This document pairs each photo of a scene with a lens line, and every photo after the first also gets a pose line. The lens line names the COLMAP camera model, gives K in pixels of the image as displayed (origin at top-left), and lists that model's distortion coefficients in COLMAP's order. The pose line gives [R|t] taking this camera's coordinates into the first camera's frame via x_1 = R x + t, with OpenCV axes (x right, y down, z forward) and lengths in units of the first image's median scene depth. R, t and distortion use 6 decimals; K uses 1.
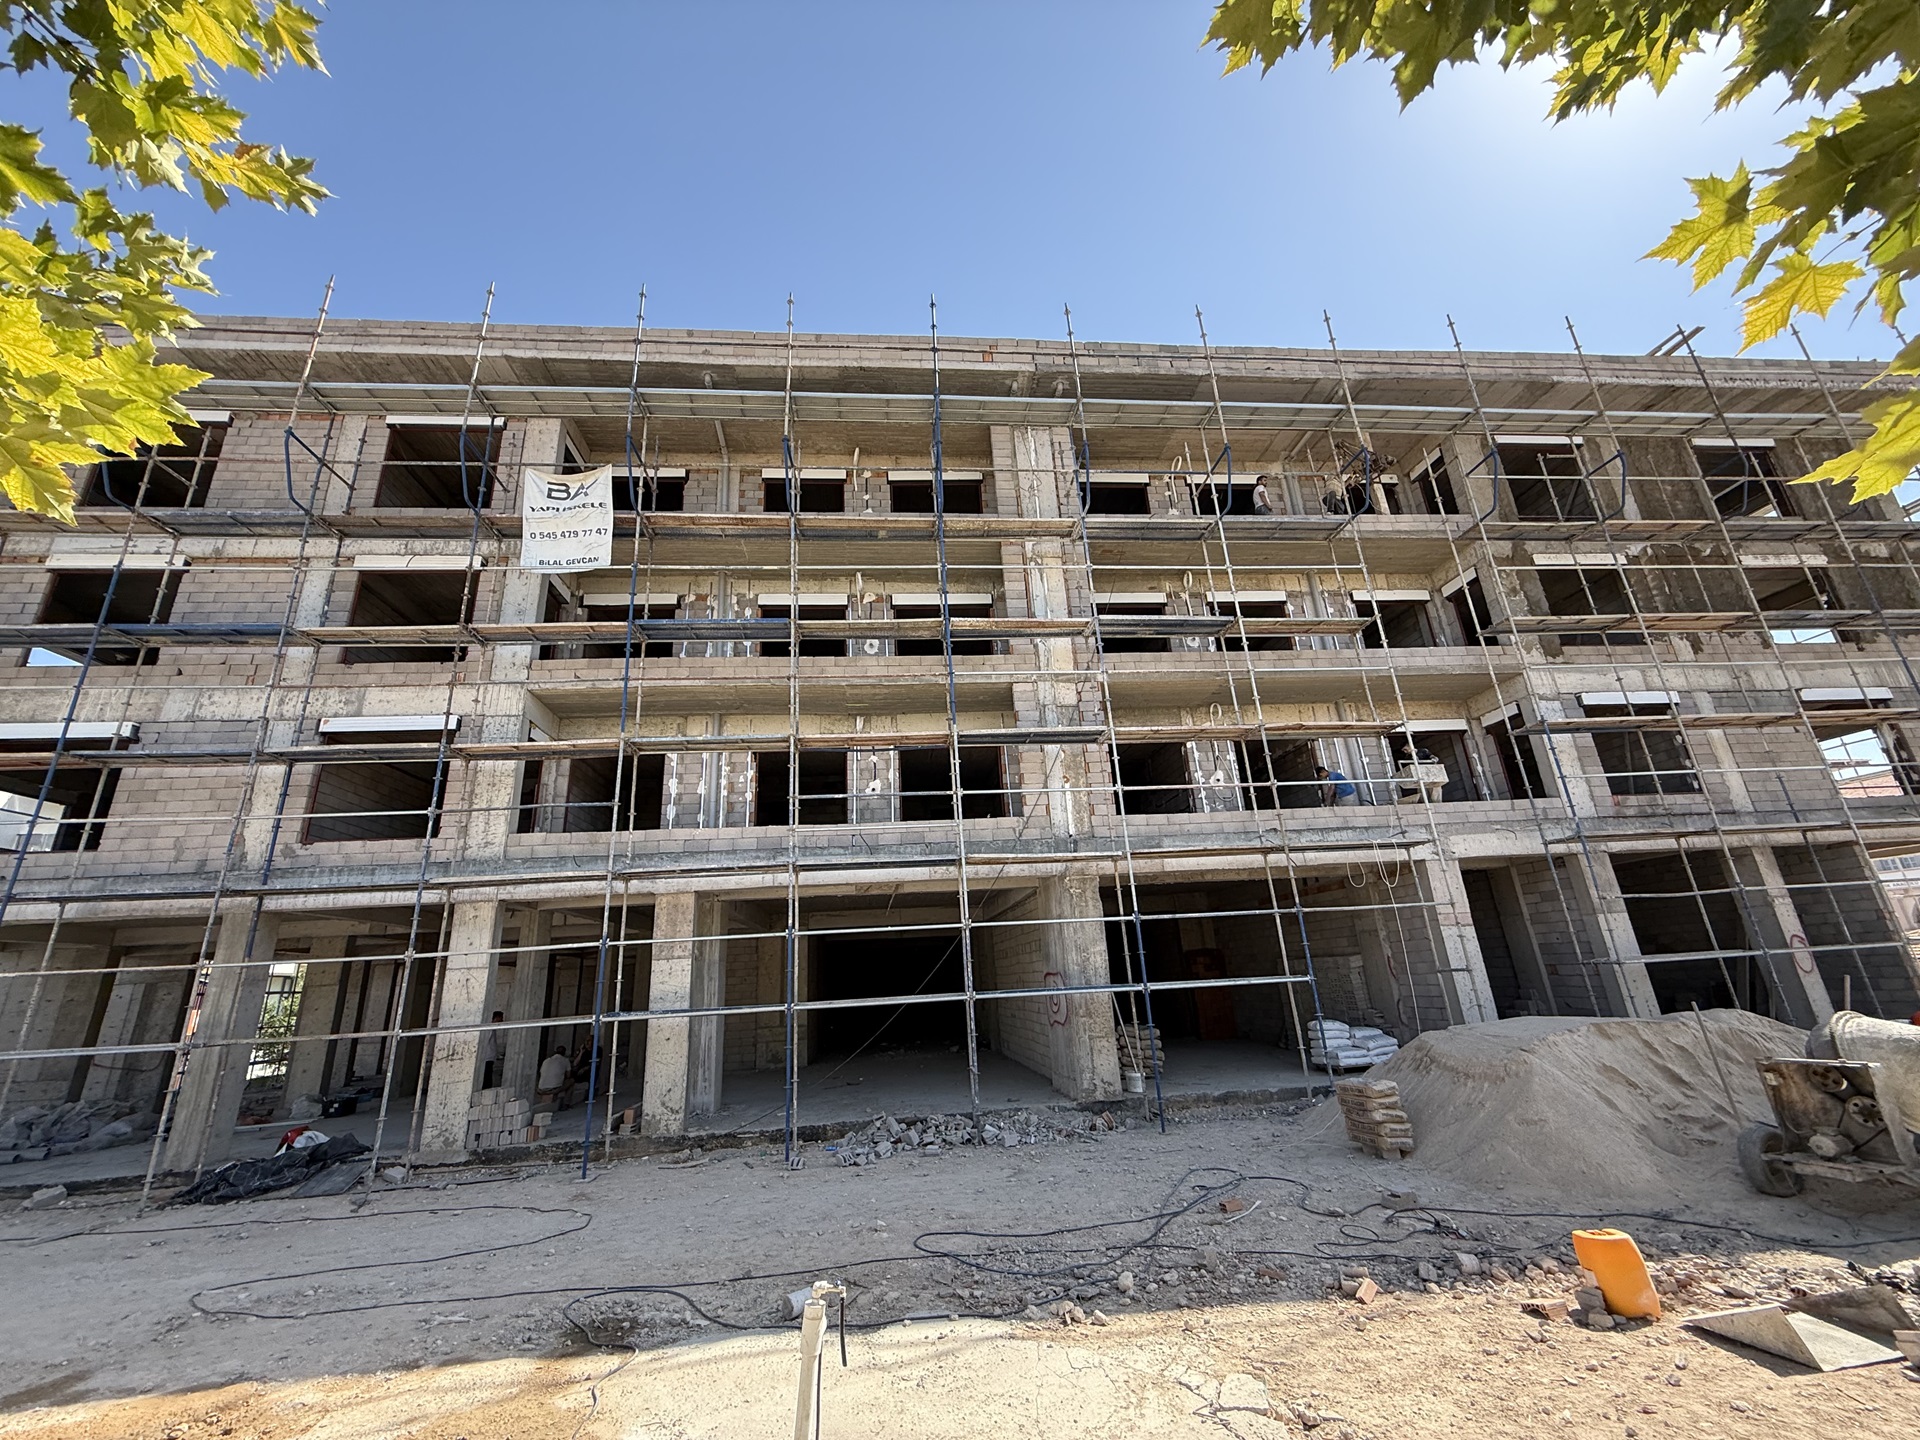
lens RADIAL K [[765.1, 0, 952.8], [0, 765.1, 721.3], [0, 0, 1]] dist [-0.000258, 0.000225]
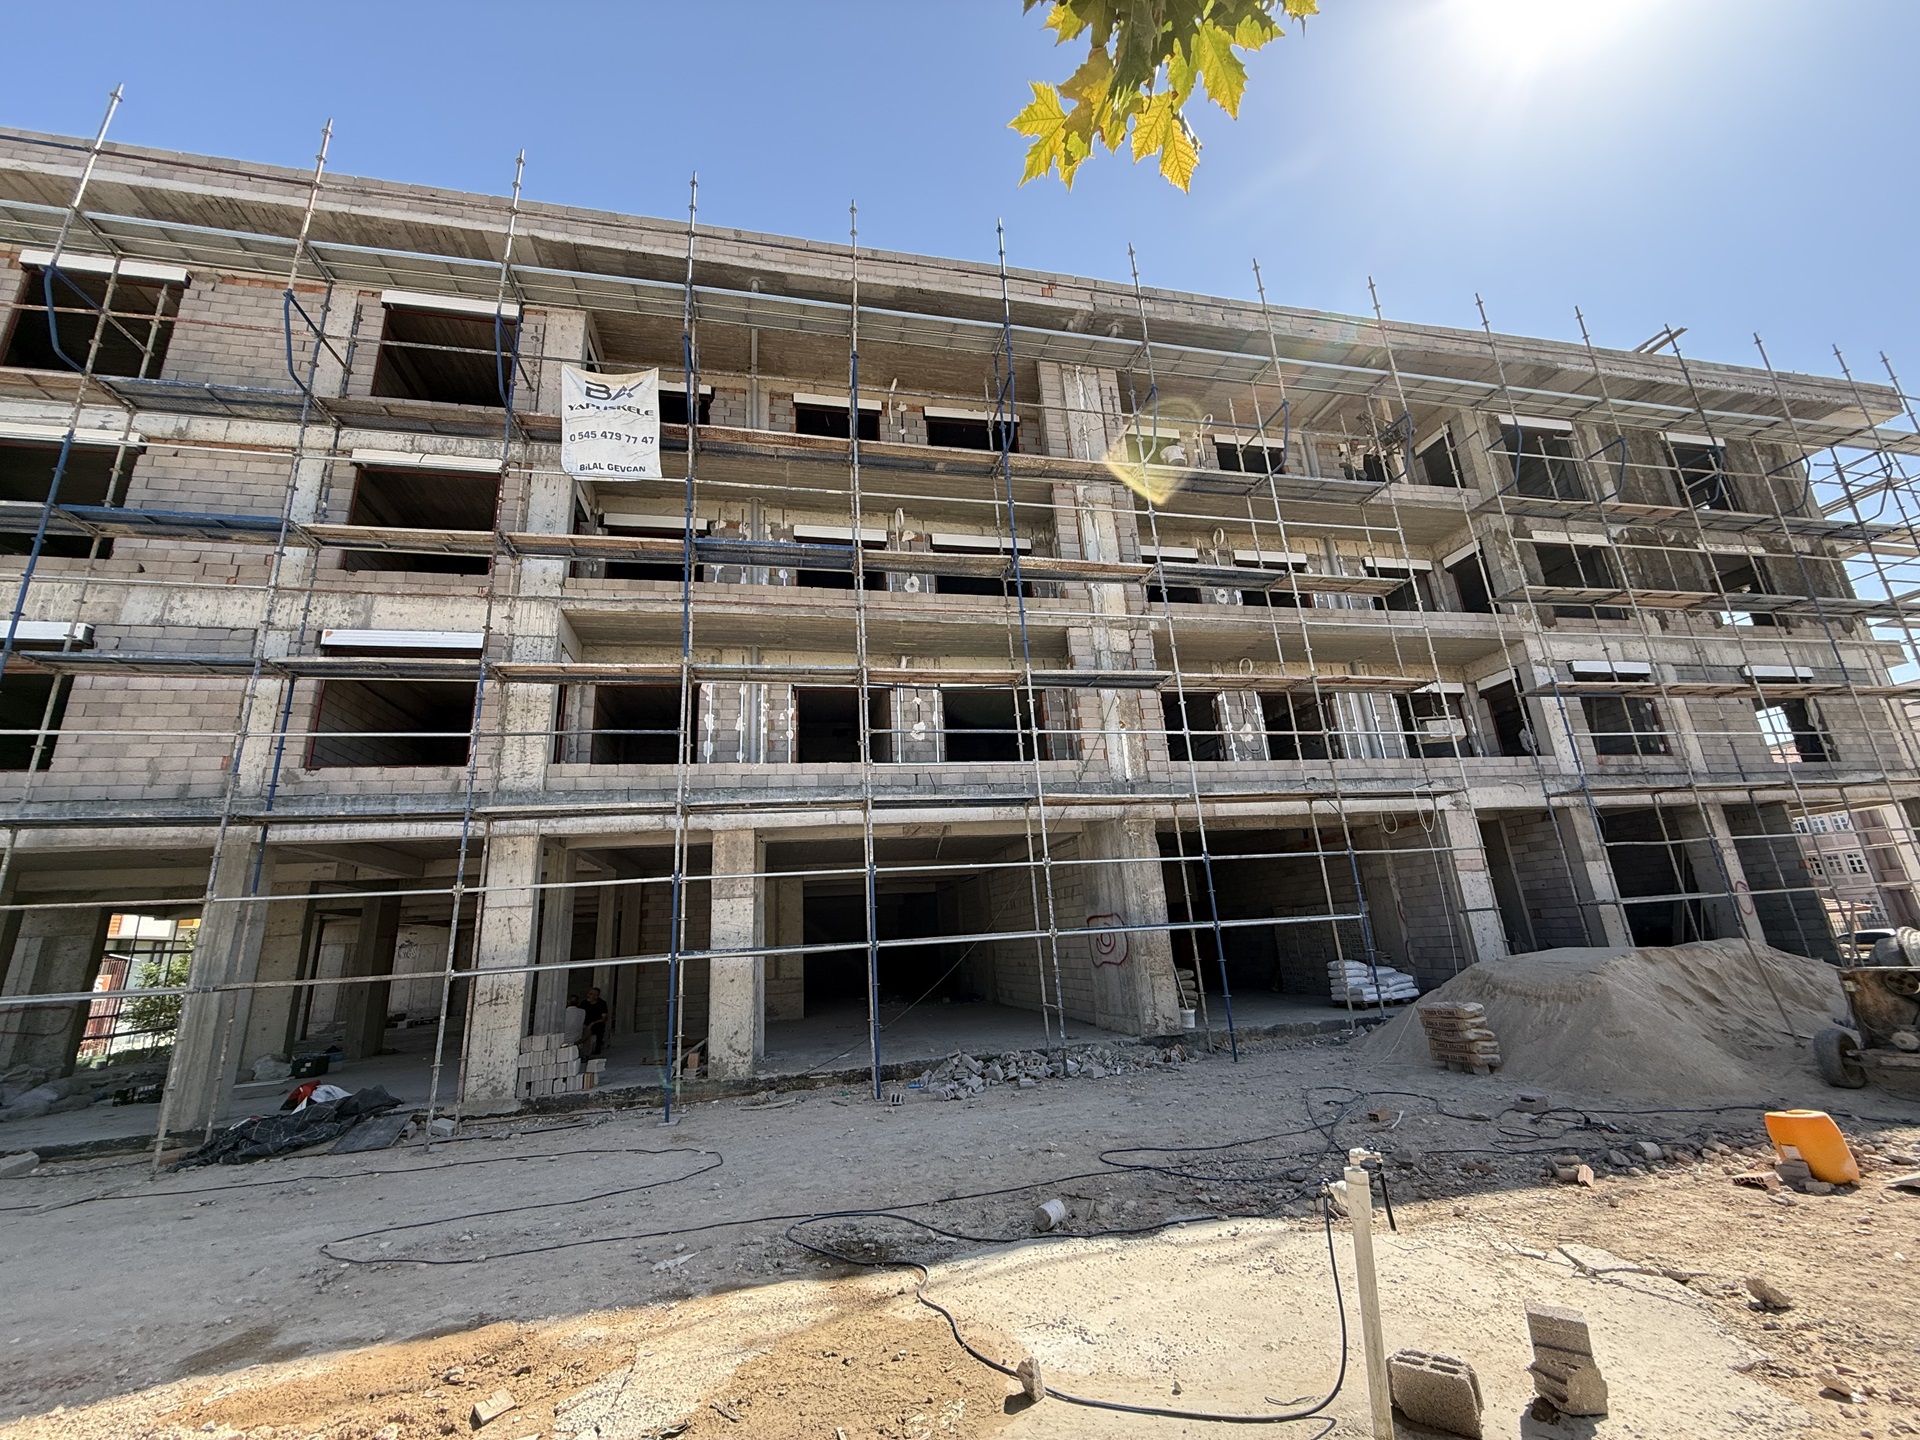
lens RADIAL K [[764.3, 0, 953.2], [0, 764.3, 721.7], [0, 0, 1]] dist [0.000200, 0.000199]
pose [[0.992433, 0.028797, 0.119360, -0.191049], [-0.033256, 0.998815, 0.035542, 0.043777], [-0.118195, -0.039243, 0.992215, 0.031477]]
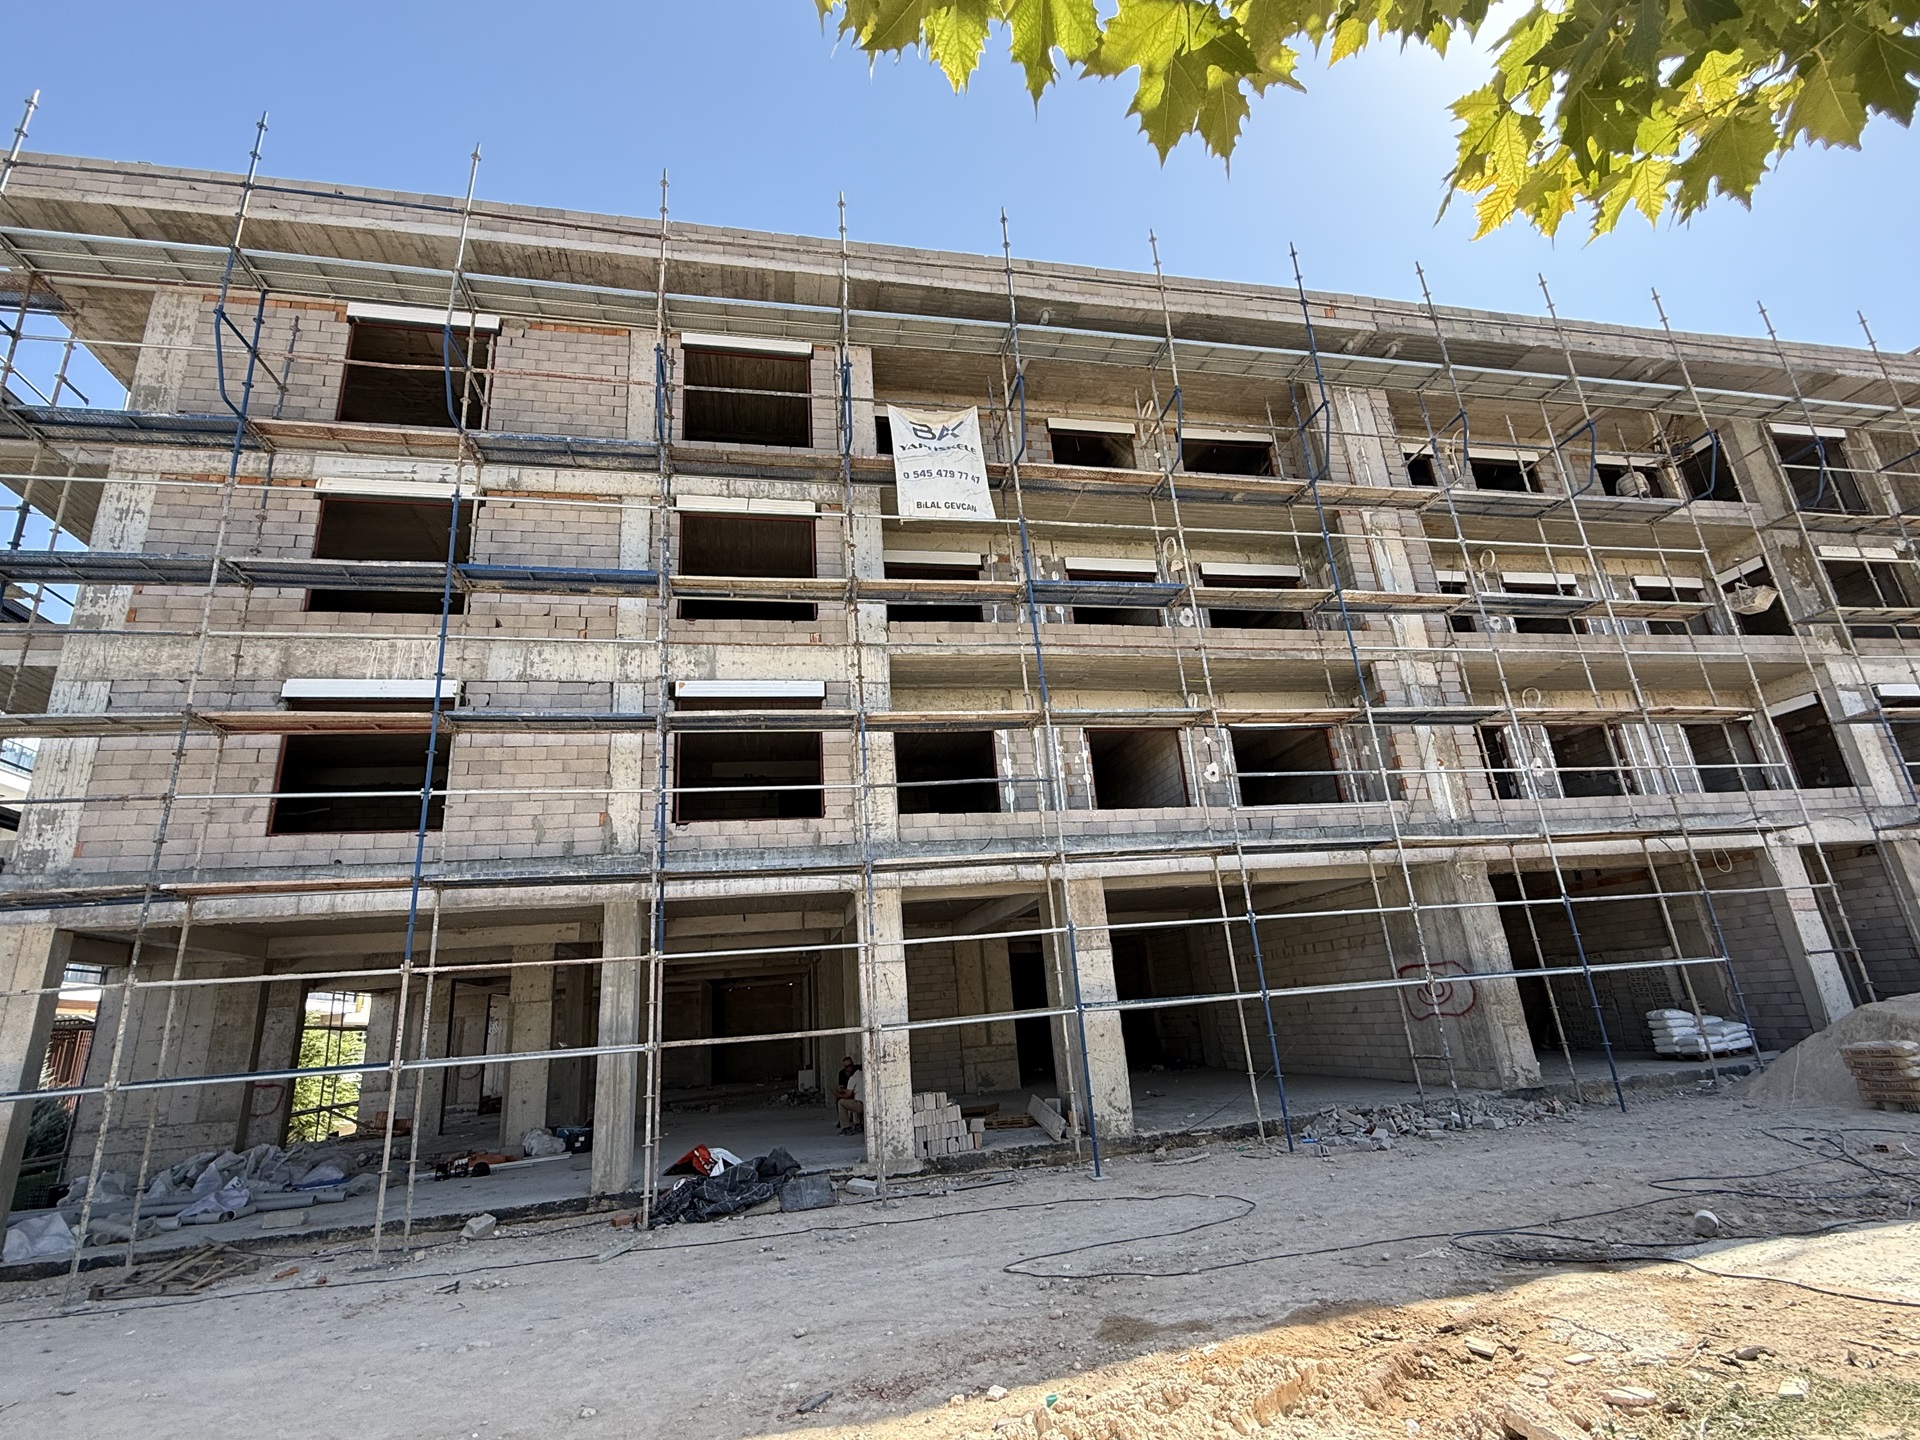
lens RADIAL K [[902.5, 0, 958.2], [0, 902.5, 721.3], [0, 0, 1]] dist [0.001726, -0.001045]
pose [[0.993009, 0.015693, 0.116995, -0.582513], [-0.016030, 0.999870, 0.001937, 0.032164], [-0.116949, -0.003798, 0.993131, -0.050750]]
